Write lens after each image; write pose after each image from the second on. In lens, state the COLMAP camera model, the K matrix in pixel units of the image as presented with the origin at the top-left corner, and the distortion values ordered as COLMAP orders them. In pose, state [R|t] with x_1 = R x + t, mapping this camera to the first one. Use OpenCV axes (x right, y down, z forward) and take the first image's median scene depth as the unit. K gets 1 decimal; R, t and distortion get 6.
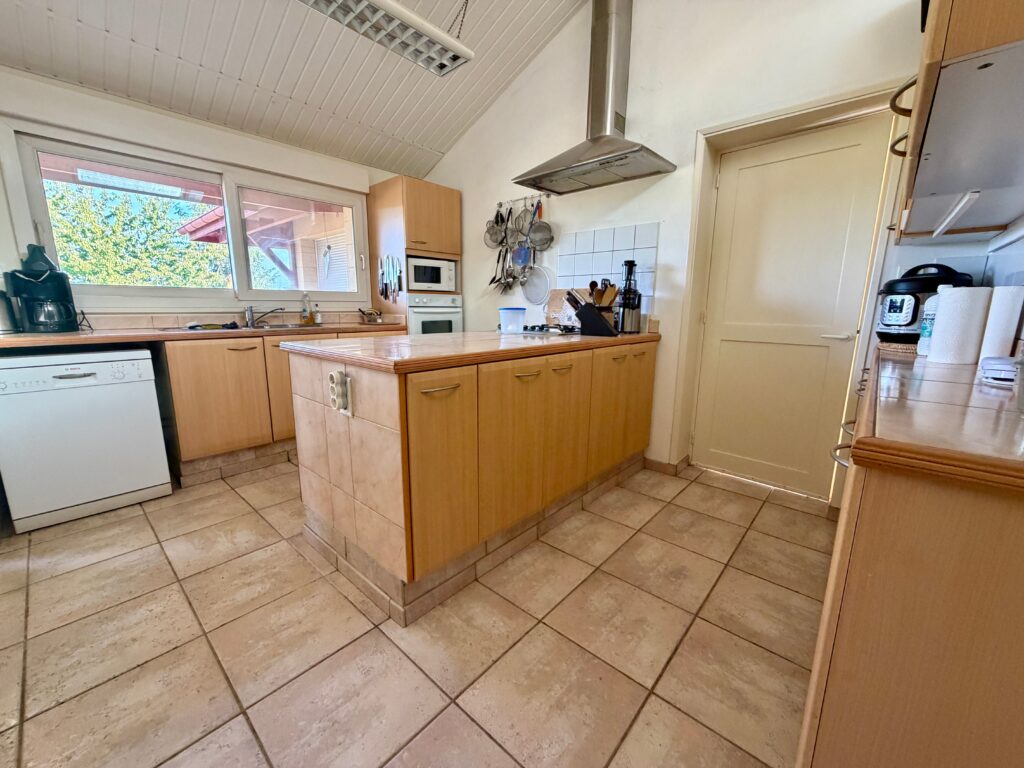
lens RADIAL K [[408.5, 0, 510.7], [0, 408.5, 385.5], [0, 0, 1]] dist [0.001752, -0.000402]
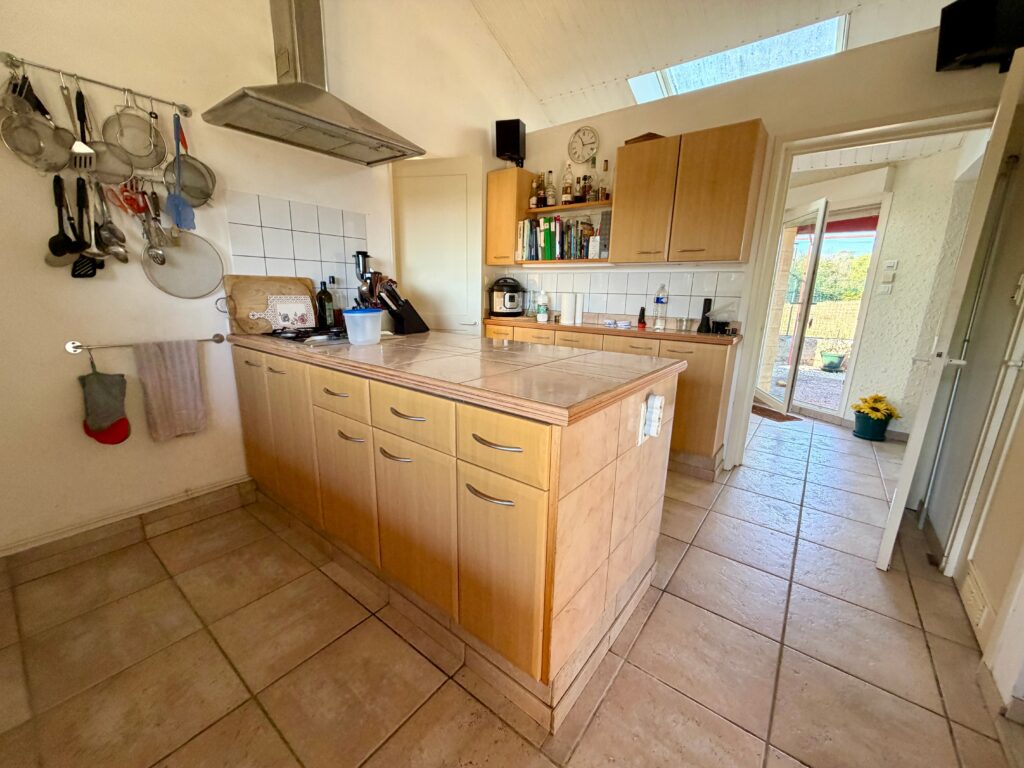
lens RADIAL K [[408.5, 0, 510.8], [0, 408.5, 382.8], [0, 0, 1]] dist [0.001752, -0.000402]
pose [[-0.069082, -0.234467, 0.969666, -0.591666], [0.169994, 0.955006, 0.243033, -0.155759], [-0.983021, 0.181627, -0.026116, 0.619642]]
